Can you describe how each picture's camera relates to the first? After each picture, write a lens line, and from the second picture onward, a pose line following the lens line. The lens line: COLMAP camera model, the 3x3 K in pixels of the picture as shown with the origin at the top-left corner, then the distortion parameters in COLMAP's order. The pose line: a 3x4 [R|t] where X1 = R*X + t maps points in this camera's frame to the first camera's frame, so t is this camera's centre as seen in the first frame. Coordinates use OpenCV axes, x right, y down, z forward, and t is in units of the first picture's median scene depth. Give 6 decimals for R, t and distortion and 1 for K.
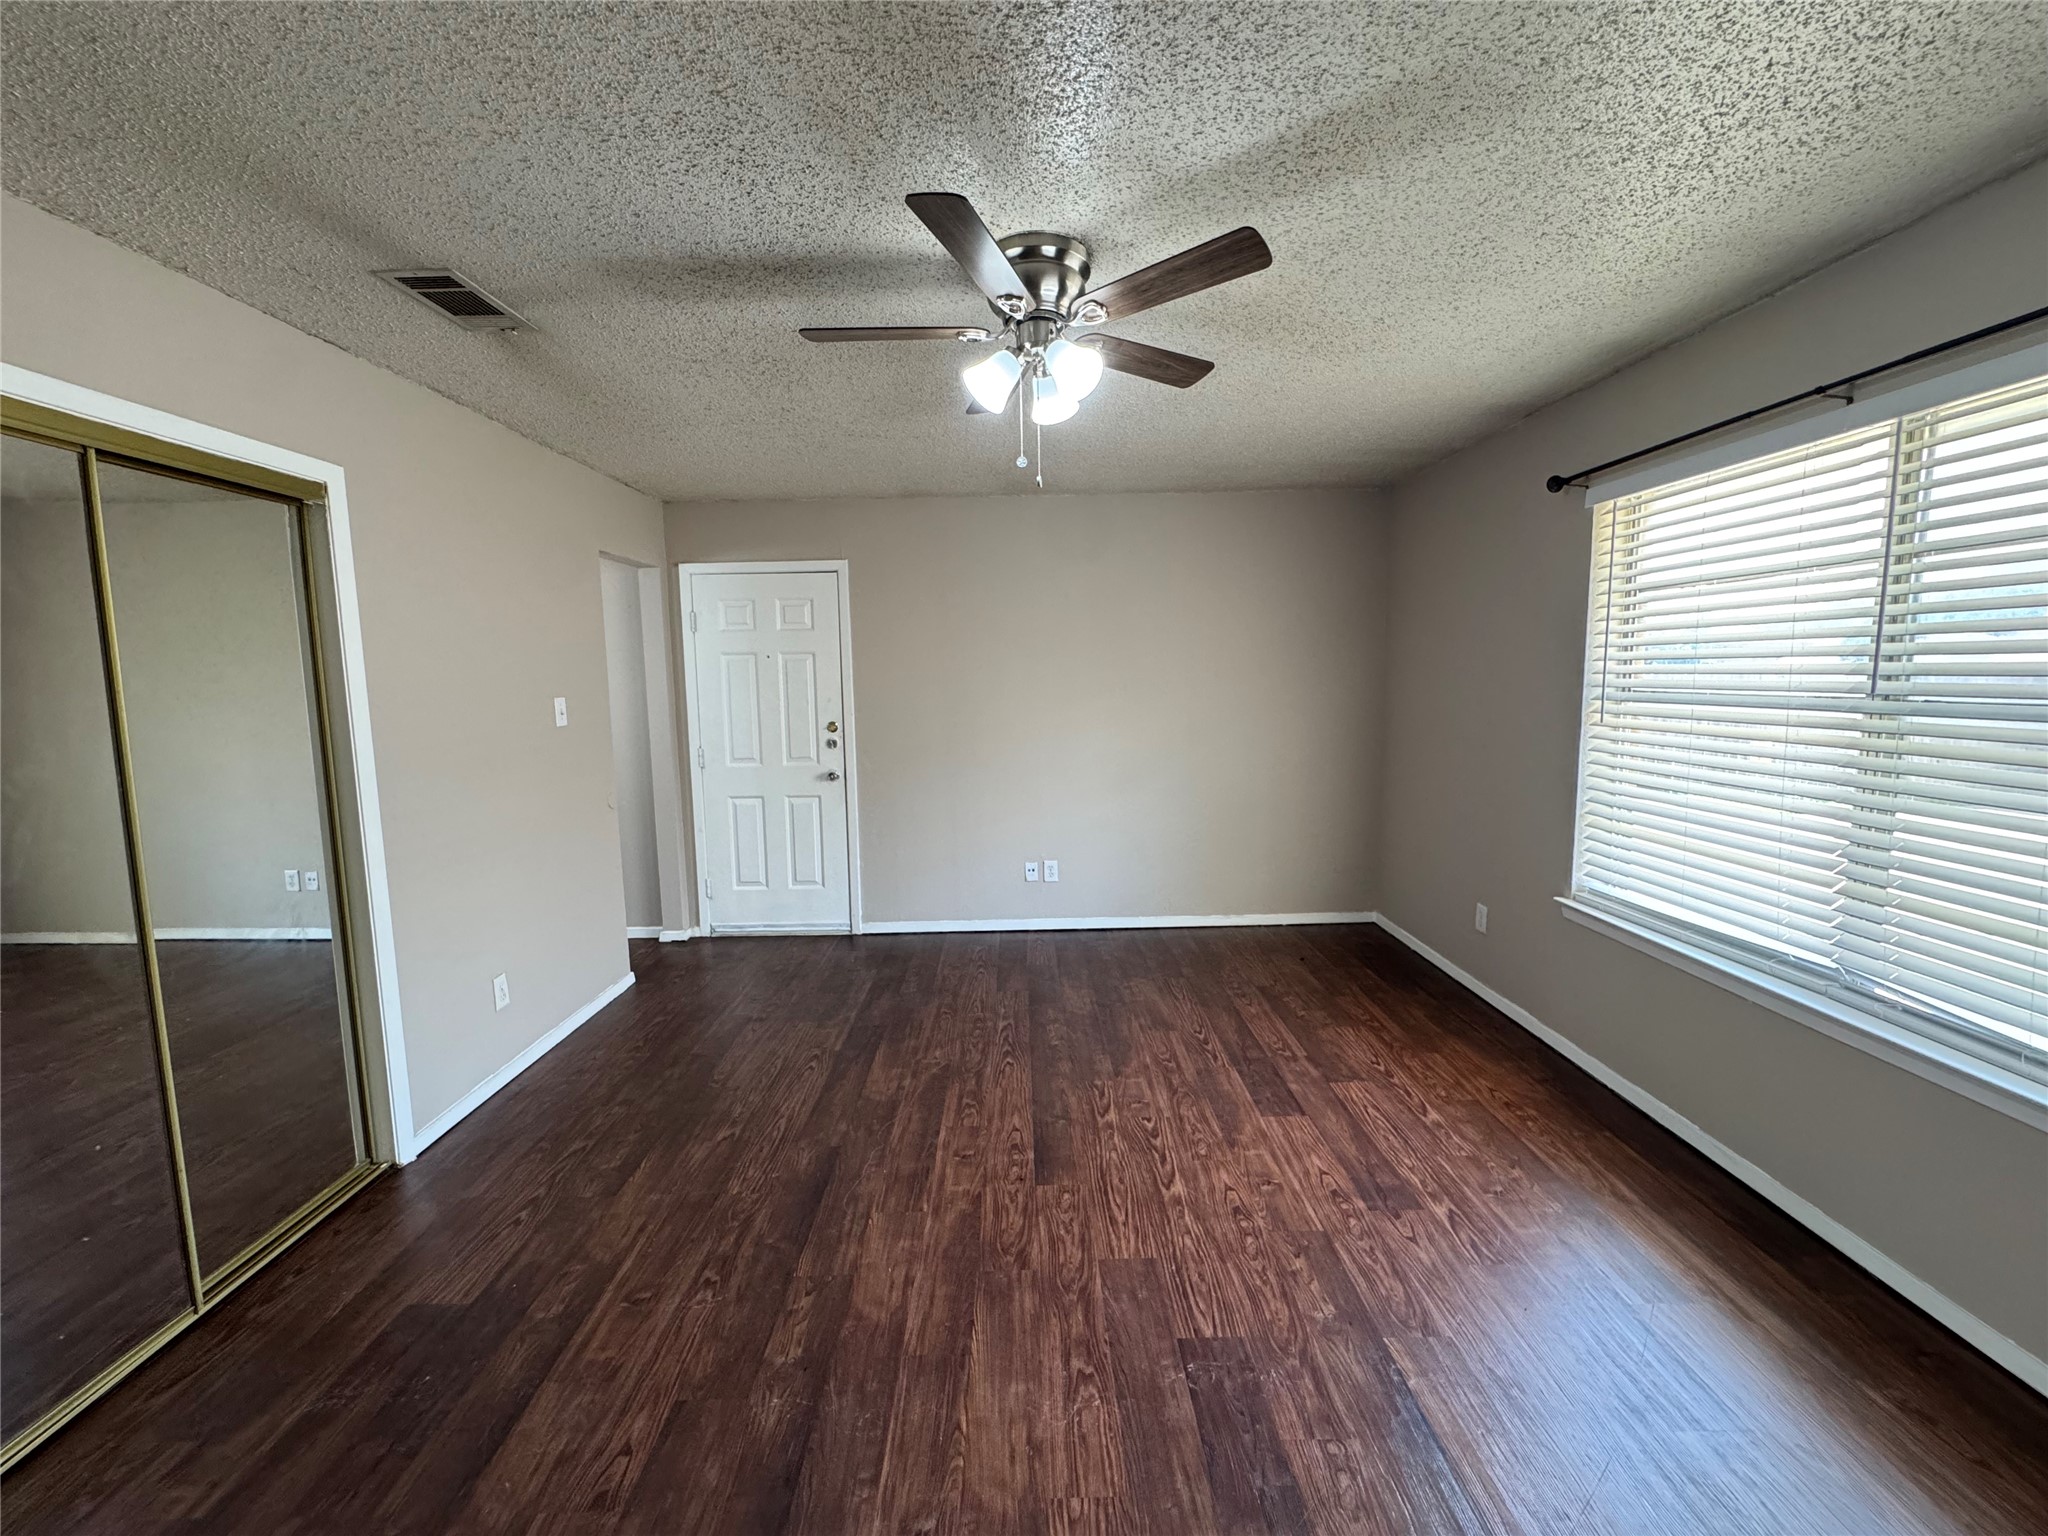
lens RADIAL K [[818.5, 0, 1024.7], [0, 818.5, 764.0], [0, 0, 1]] dist [-0.004686, 0.000385]
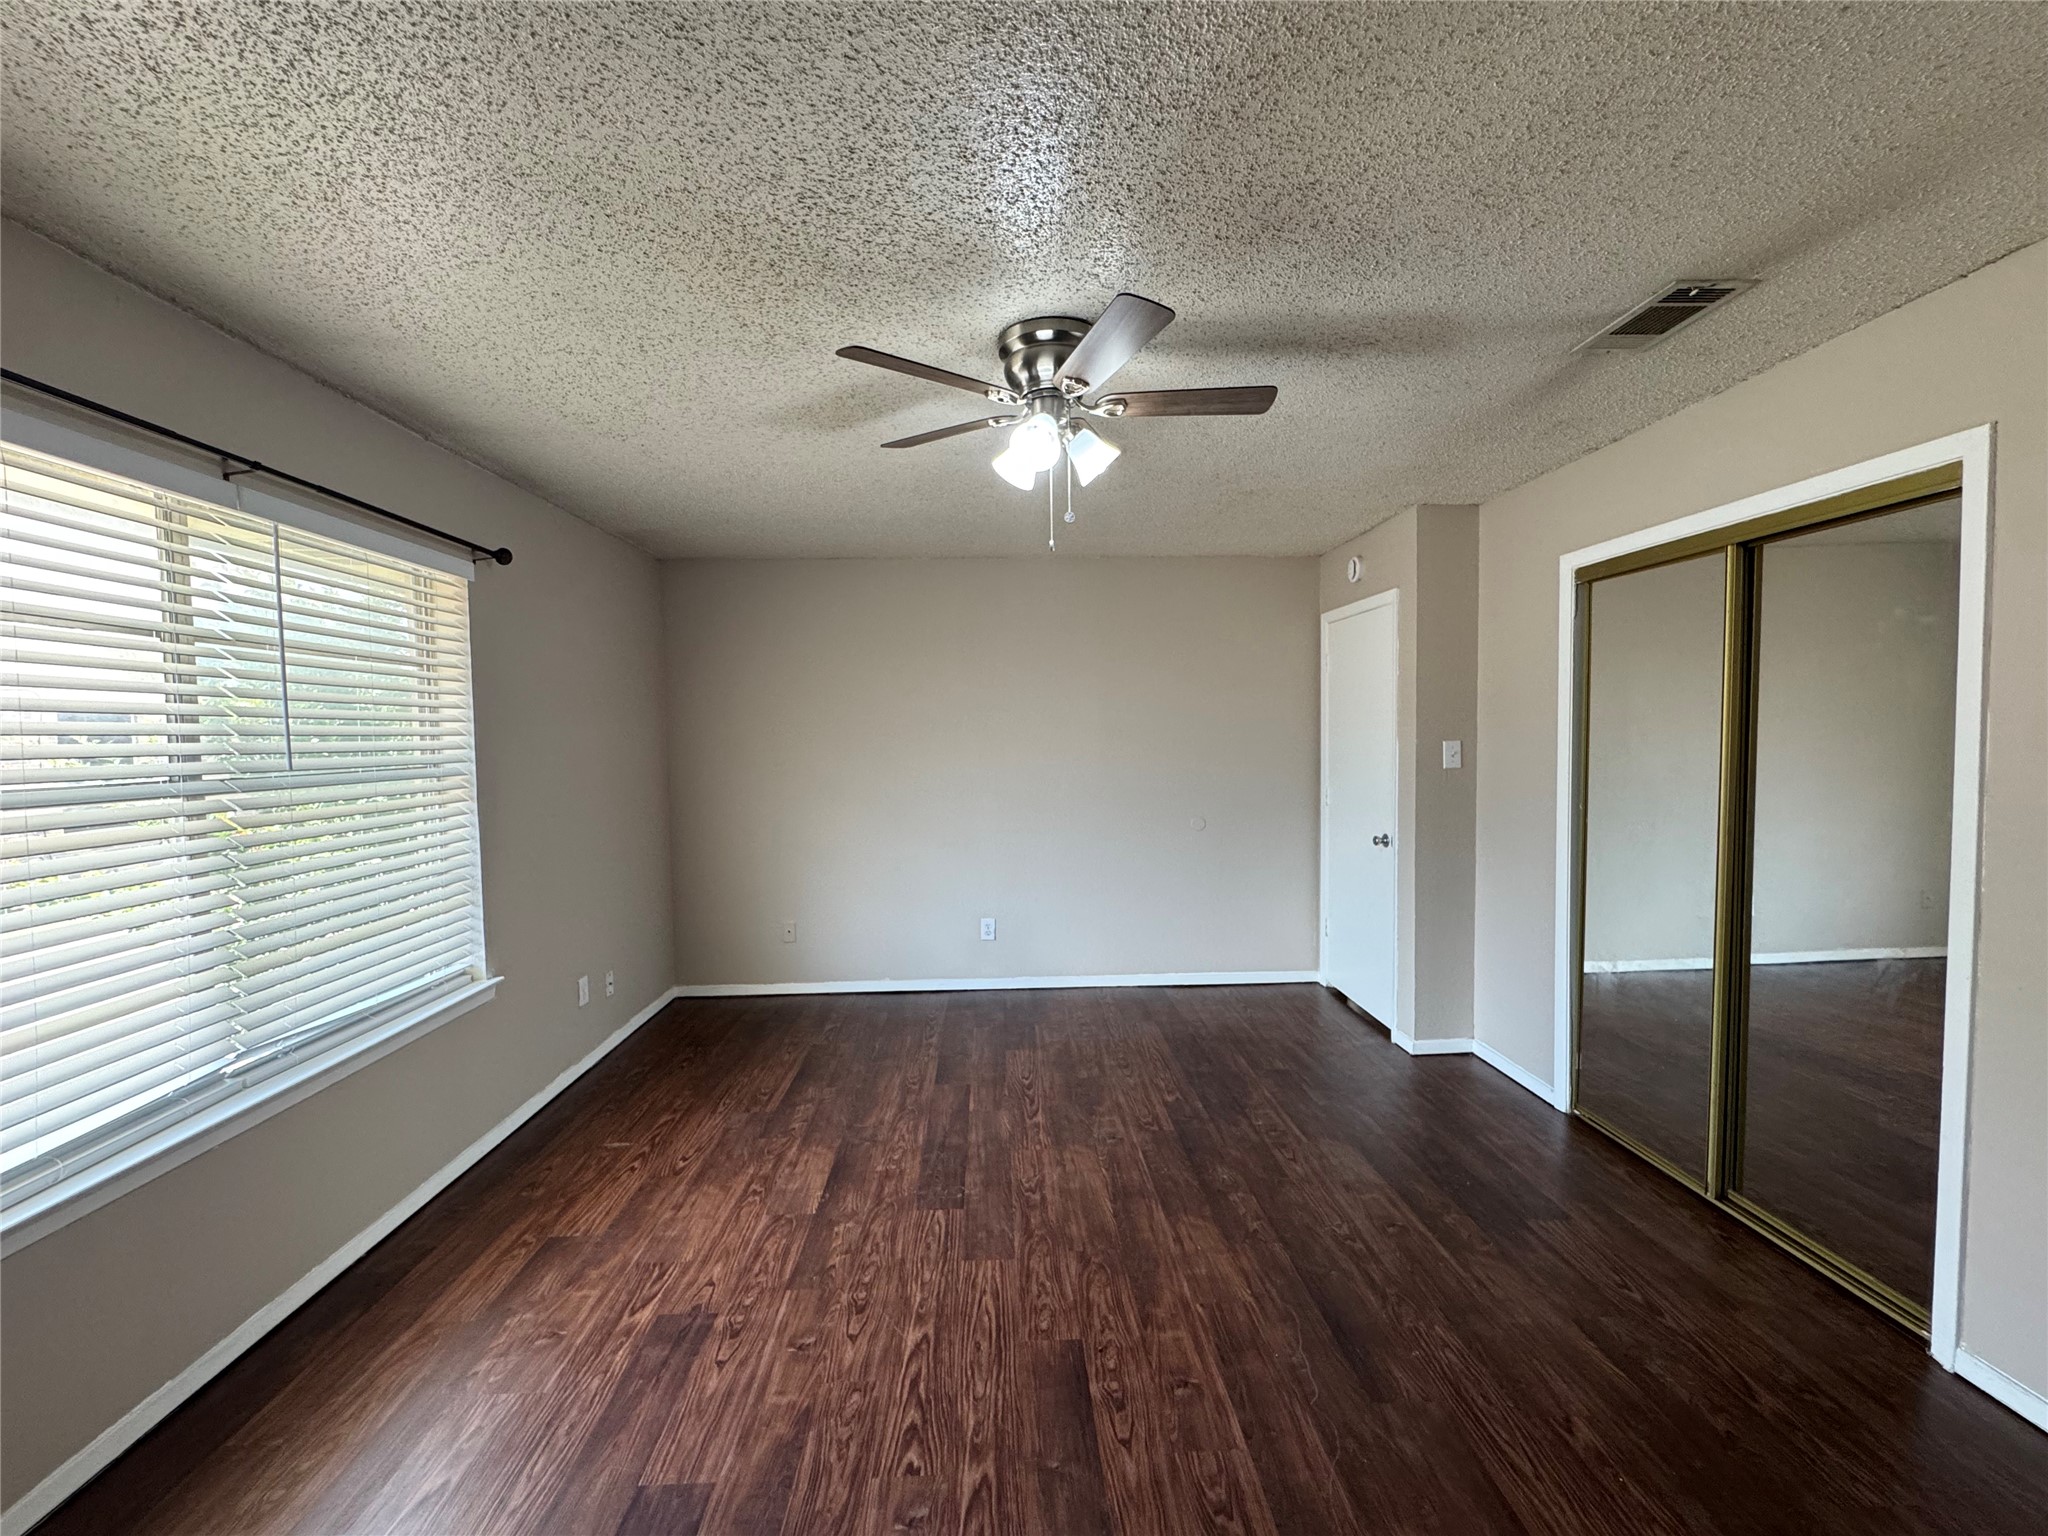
lens RADIAL K [[822.0, 0, 1020.0], [0, 822.0, 766.1], [0, 0, 1]] dist [-0.015090, 0.000217]
pose [[-0.999111, 0.032403, -0.026982, 0.086297], [0.027967, 0.988128, 0.151069, -0.204050], [0.031557, 0.150180, -0.988155, 1.879862]]
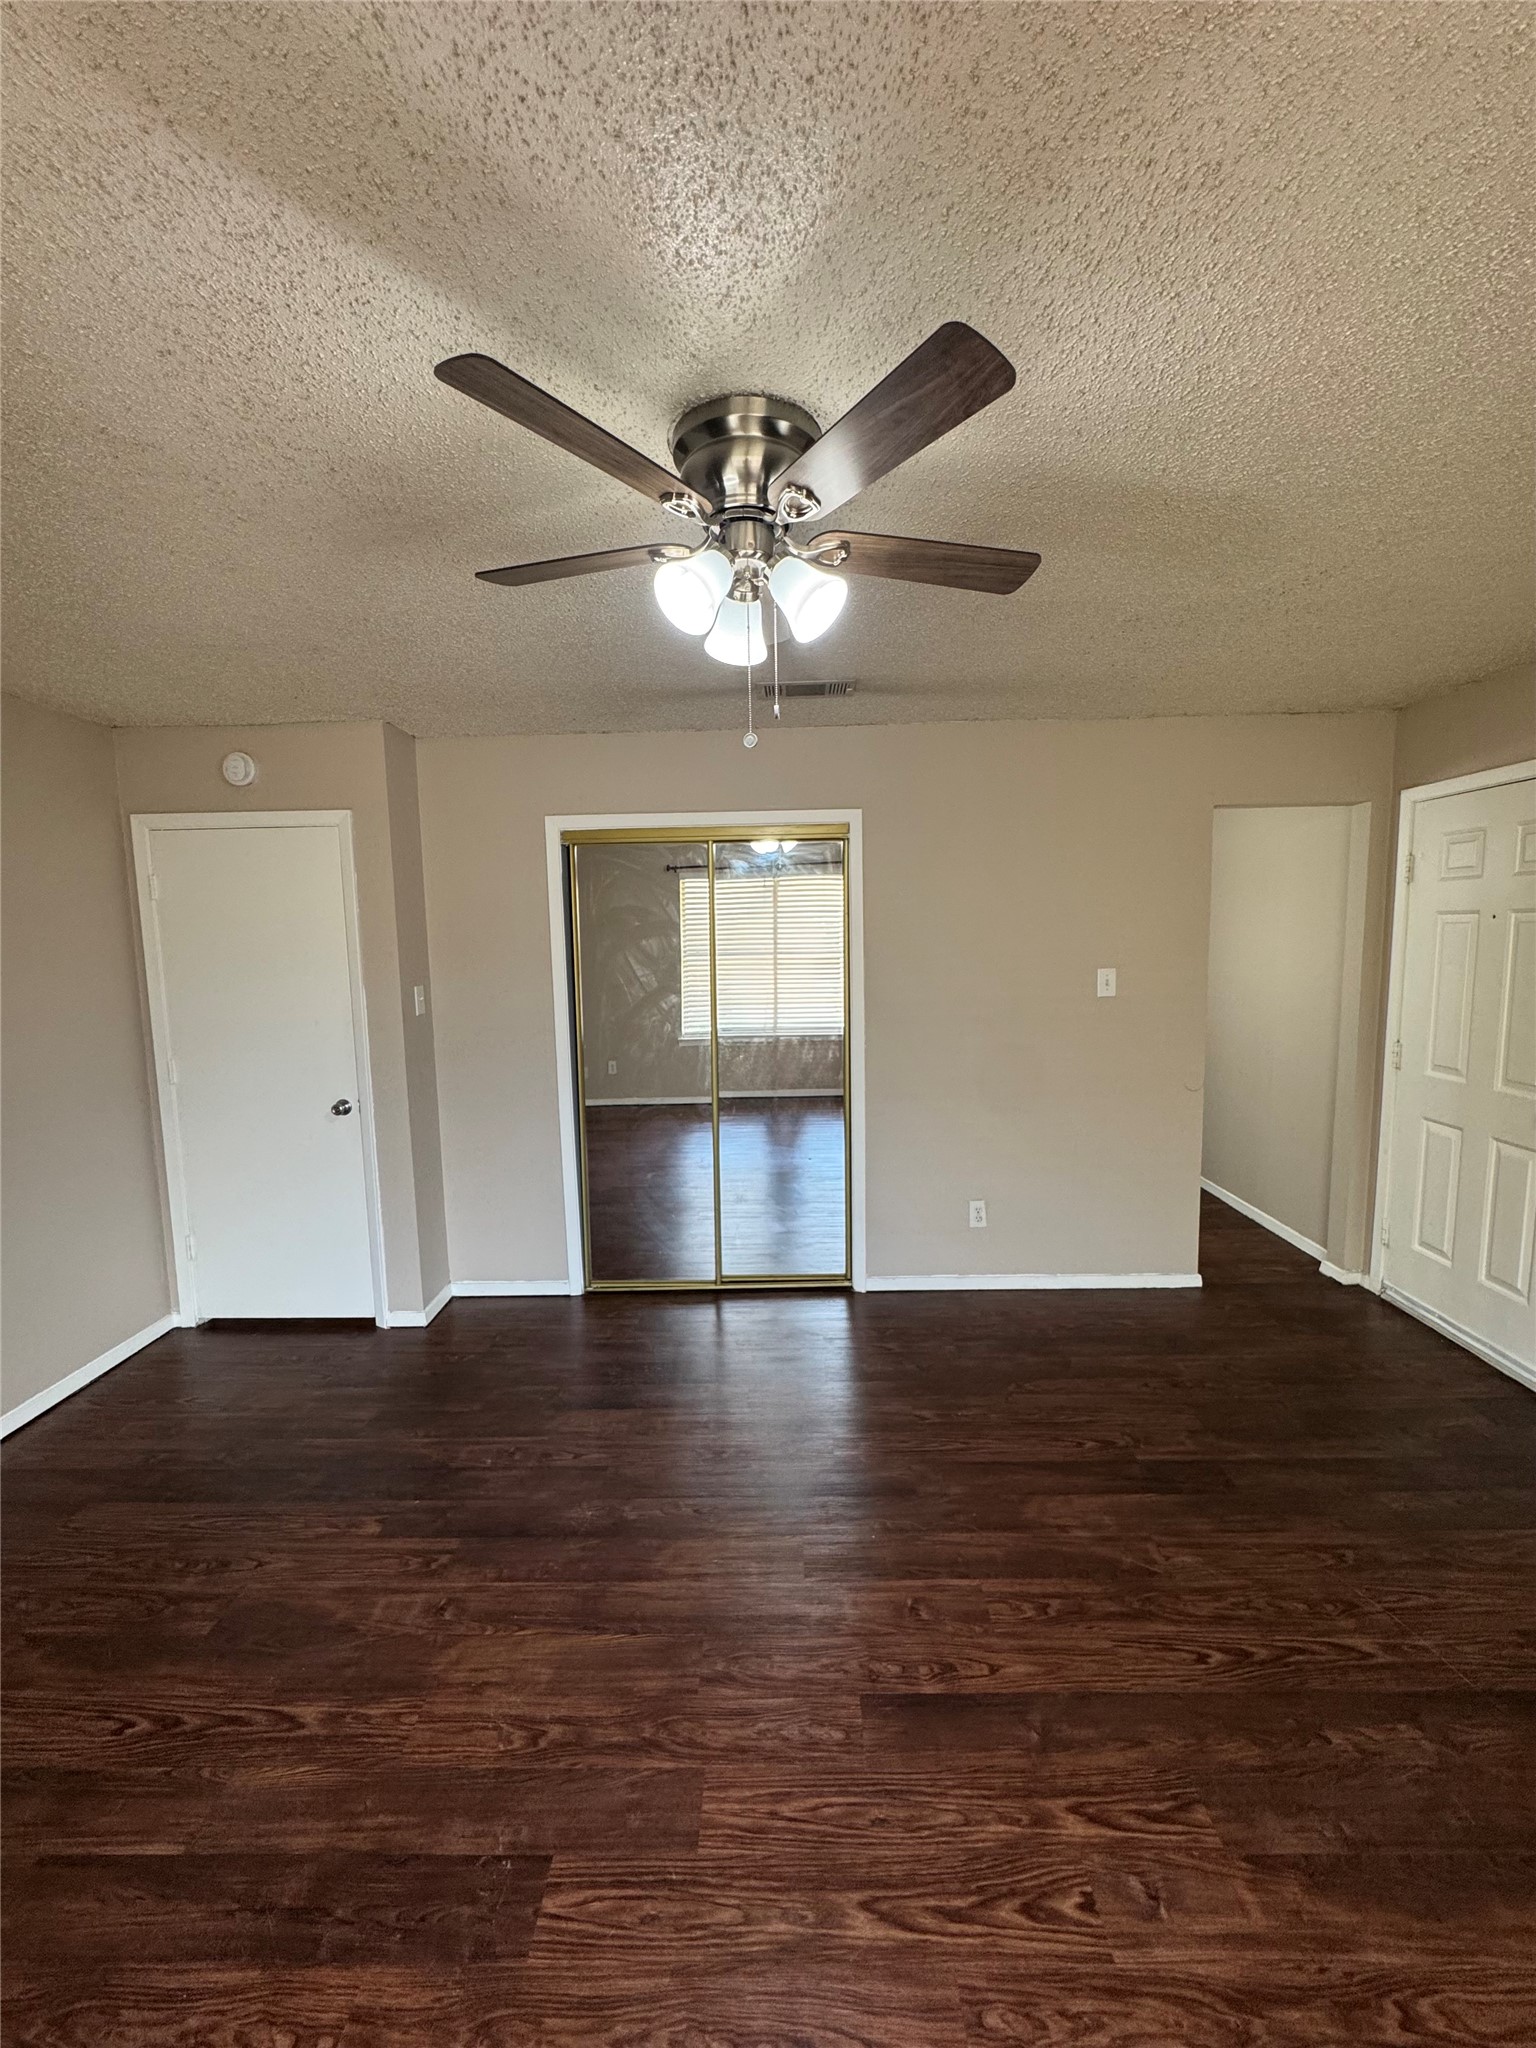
lens RADIAL K [[818.5, 0, 768.0], [0, 818.5, 1024.0], [0, 0, 1]] dist [-0.004686, 0.000385]
pose [[-0.021670, 0.128534, -0.991468, 0.711191], [-0.088097, 0.987598, 0.129957, -0.170792], [0.995876, 0.090162, -0.010078, 0.949095]]
